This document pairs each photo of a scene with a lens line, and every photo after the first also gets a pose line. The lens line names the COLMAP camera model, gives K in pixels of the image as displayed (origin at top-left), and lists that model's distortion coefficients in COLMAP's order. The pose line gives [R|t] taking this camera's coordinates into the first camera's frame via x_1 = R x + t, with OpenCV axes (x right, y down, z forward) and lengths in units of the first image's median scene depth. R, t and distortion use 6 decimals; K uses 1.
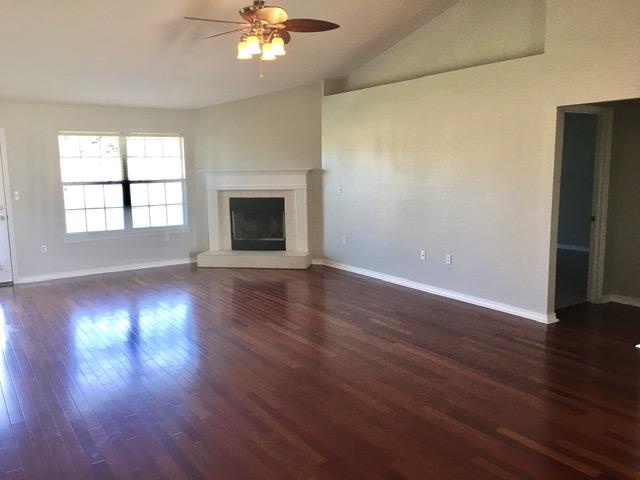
lens RADIAL K [[547.6, 0, 322.8], [0, 547.6, 241.1], [0, 0, 1]] dist [0.029653, -0.011369]
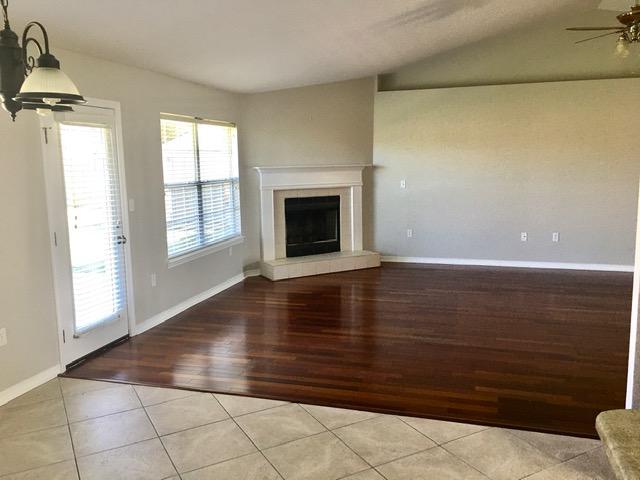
lens RADIAL K [[547.6, 0, 317.1], [0, 547.6, 238.5], [0, 0, 1]] dist [0.029653, -0.011369]
pose [[0.766419, -0.090302, 0.635962, -0.711458], [0.096776, 0.995001, 0.024654, -0.032945], [-0.635009, 0.042650, 0.771326, 0.300575]]
